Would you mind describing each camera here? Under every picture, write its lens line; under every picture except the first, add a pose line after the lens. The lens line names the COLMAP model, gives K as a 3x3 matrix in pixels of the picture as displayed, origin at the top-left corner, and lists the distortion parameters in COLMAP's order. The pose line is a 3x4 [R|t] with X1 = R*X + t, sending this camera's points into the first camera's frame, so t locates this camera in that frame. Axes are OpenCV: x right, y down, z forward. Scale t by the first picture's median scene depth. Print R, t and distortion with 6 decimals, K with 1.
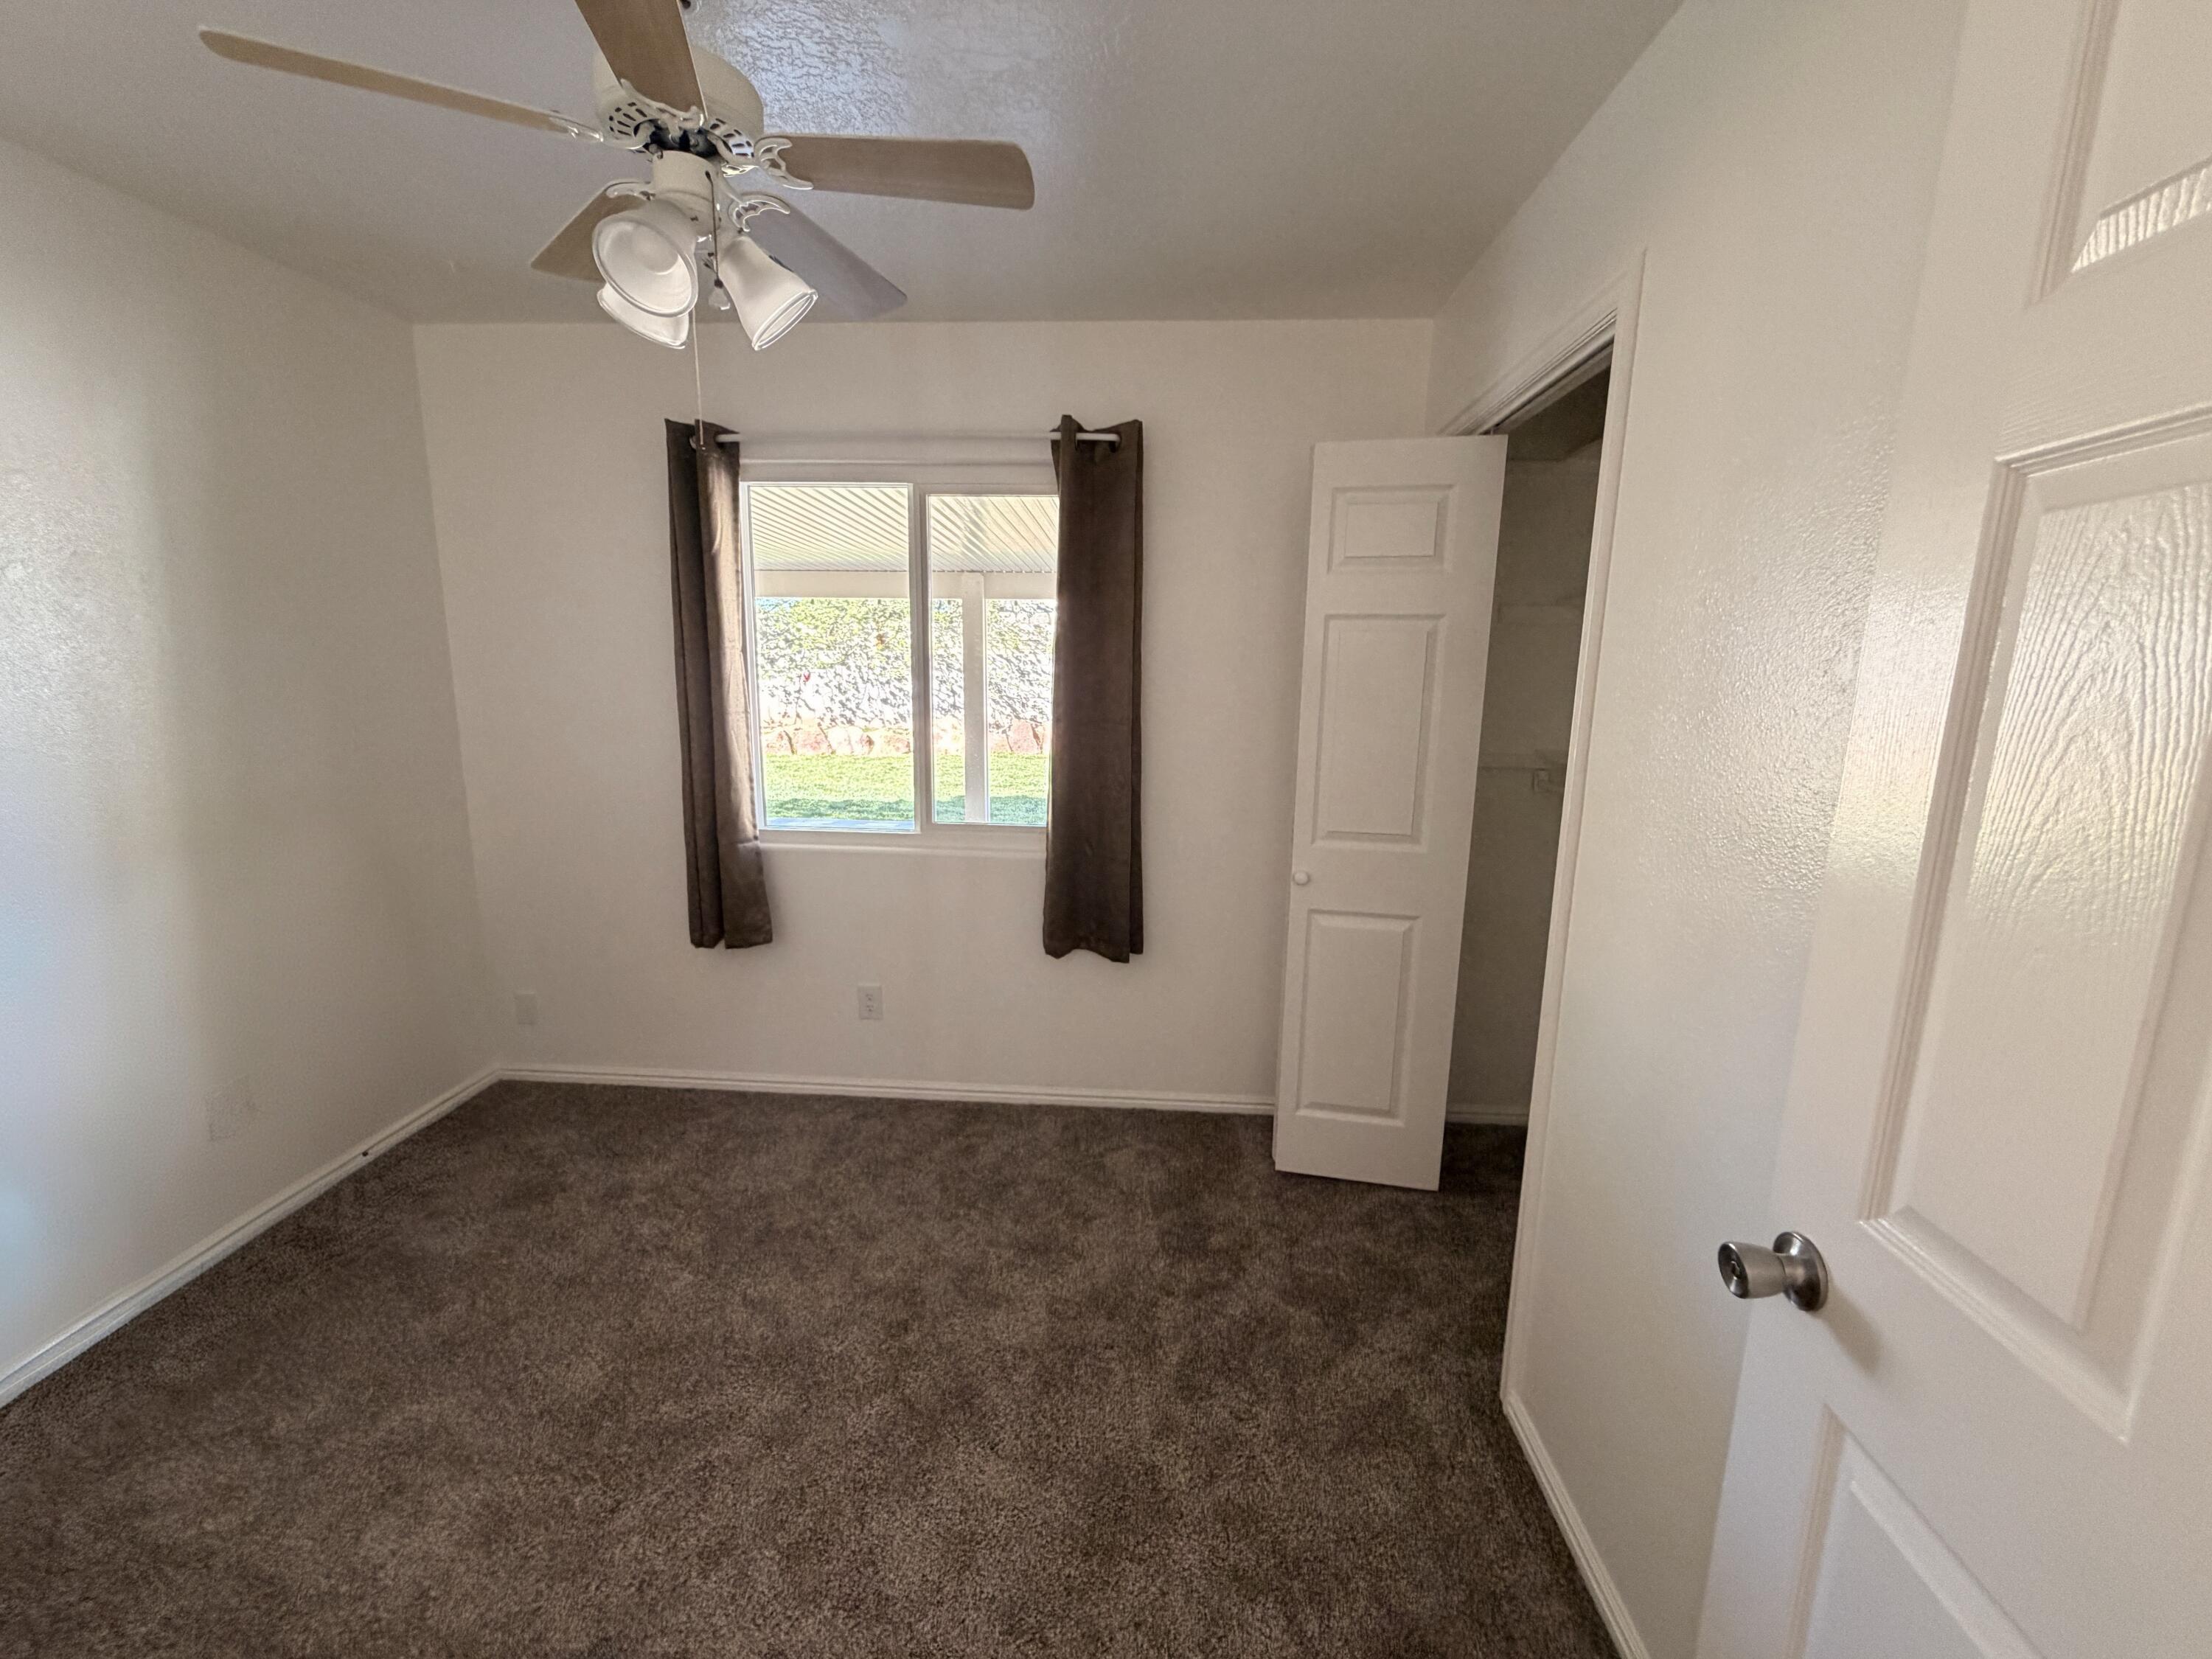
lens RADIAL K [[875.9, 0, 1094.1], [0, 875.9, 816.1], [0, 0, 1]] dist [0.001364, -0.000193]
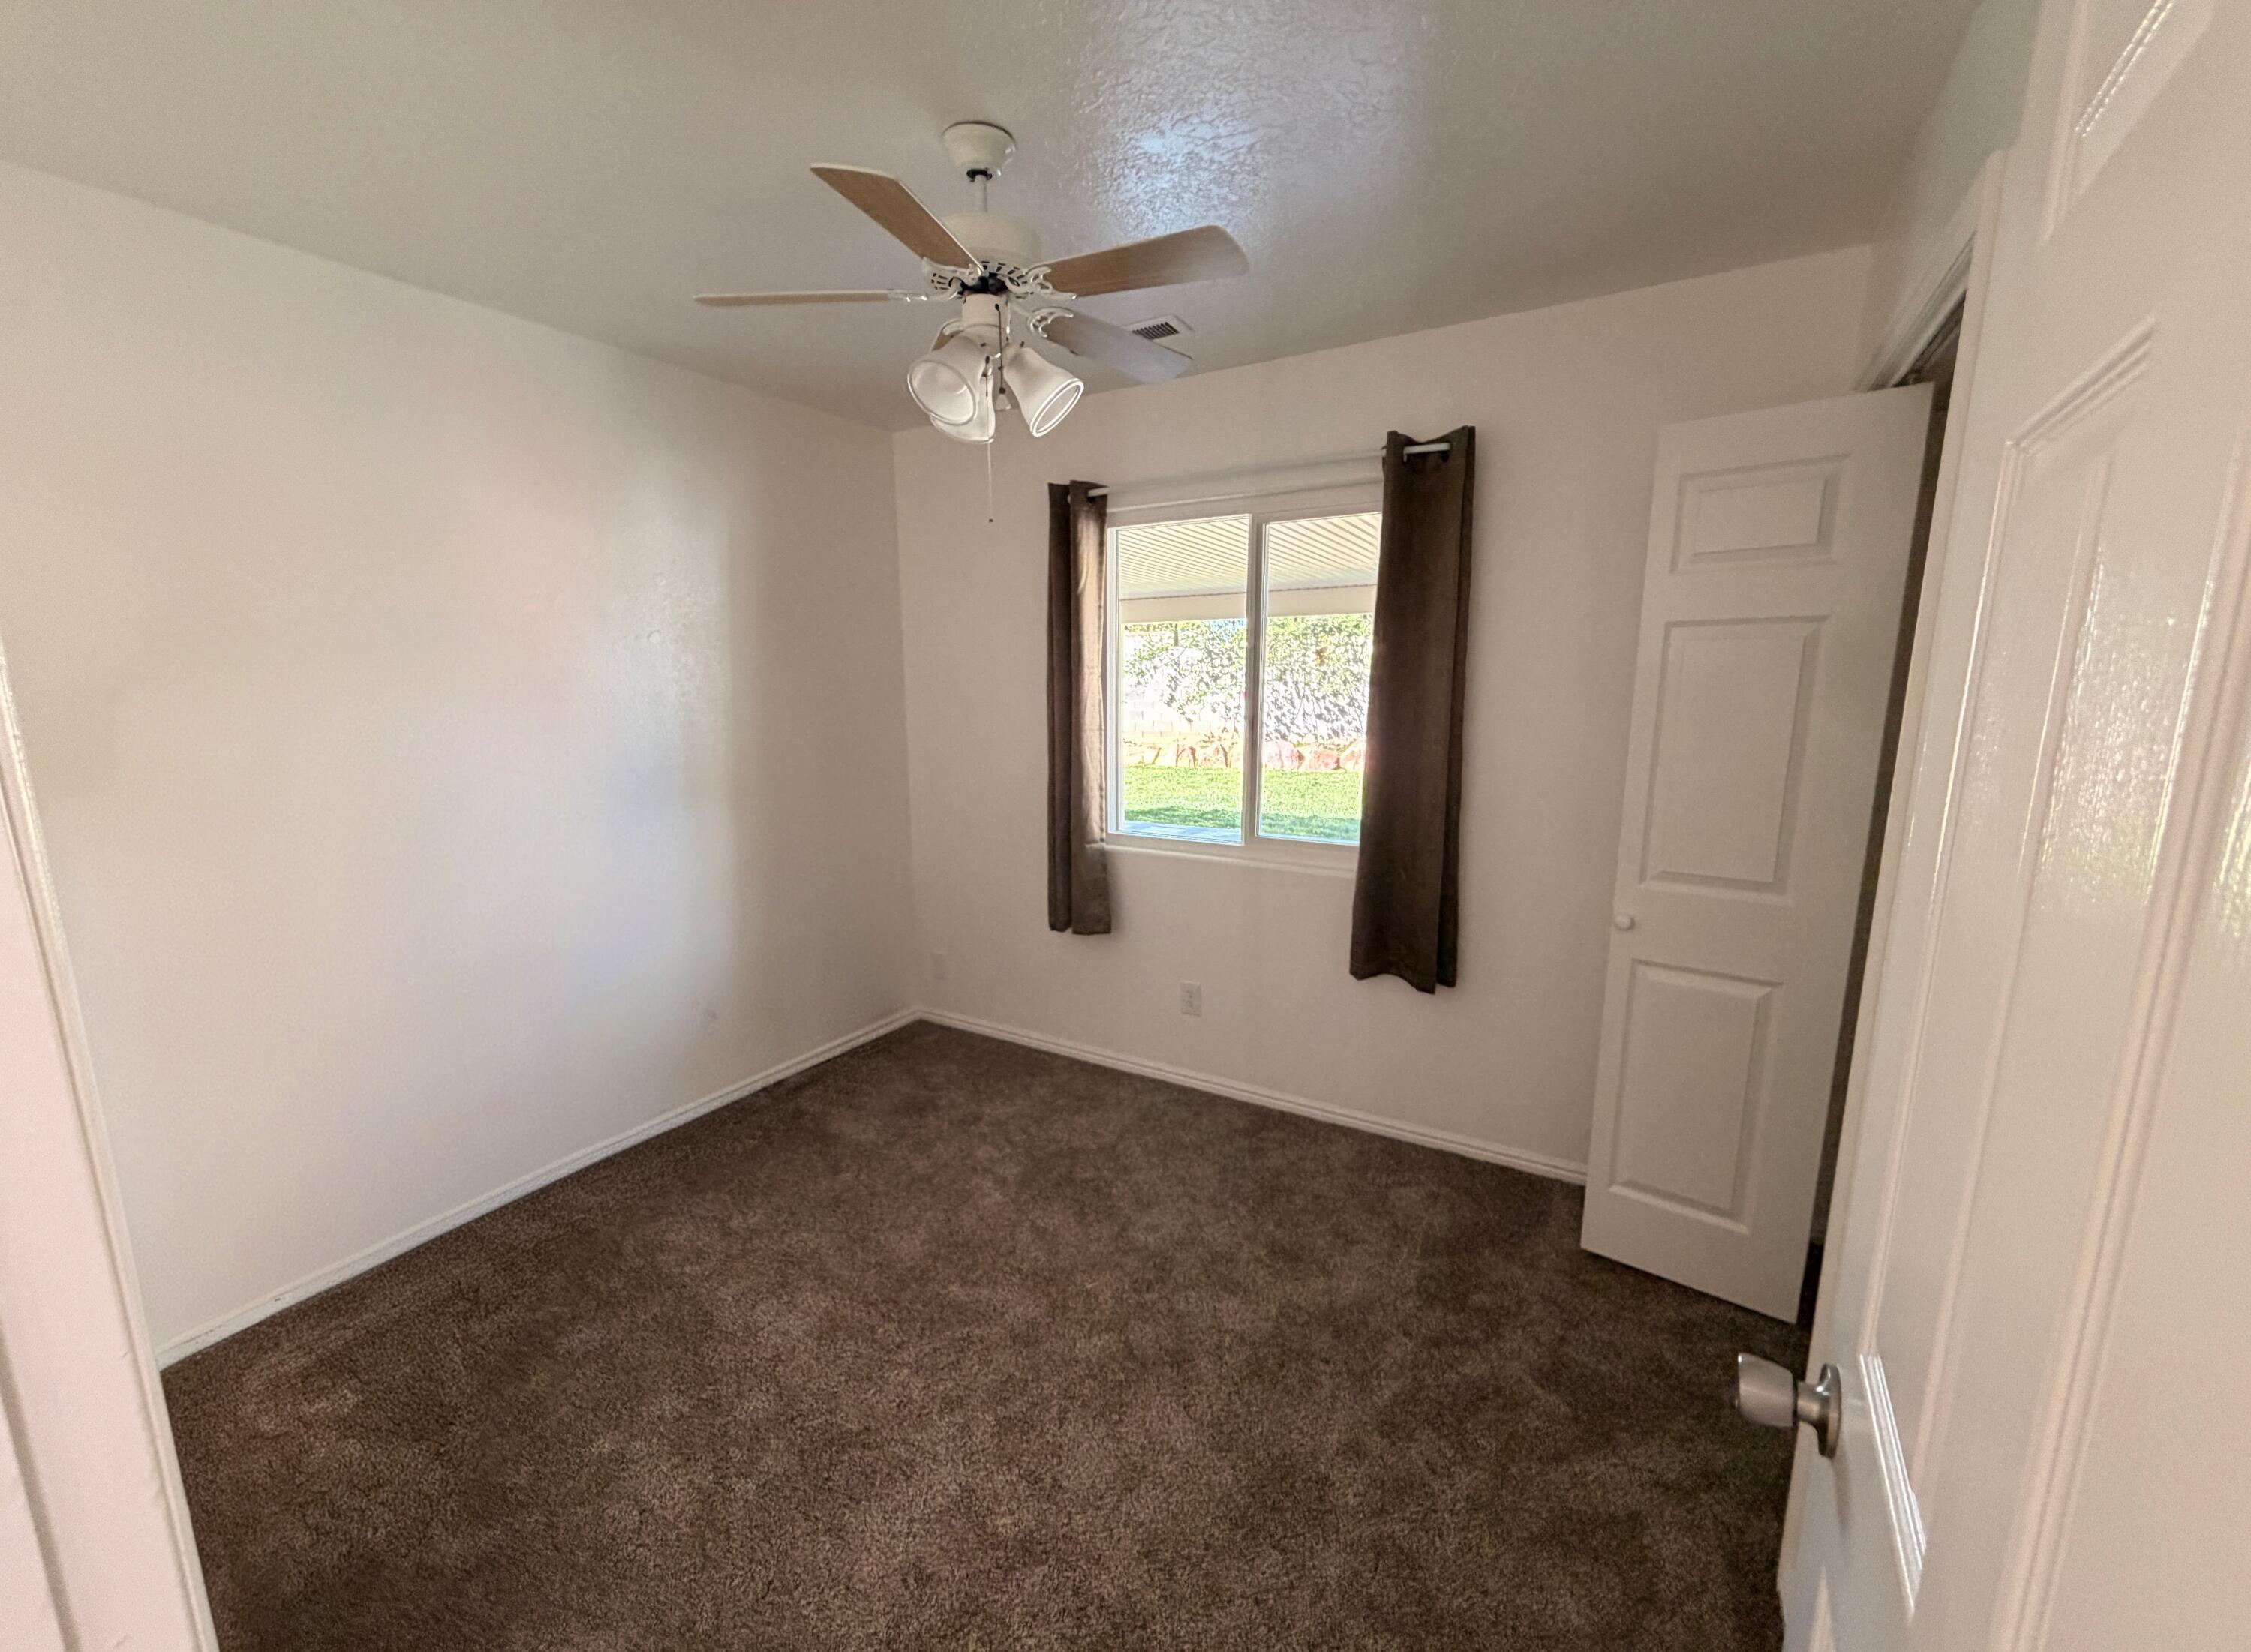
lens RADIAL K [[893.3, 0, 1125.5], [0, 893.3, 826.0], [0, 0, 1]] dist [0.000234, 0.000222]
pose [[0.891062, 0.054105, -0.450646, 0.184858], [-0.057518, 0.998326, 0.006130, -0.002080], [0.450223, 0.020458, 0.892682, -0.026352]]
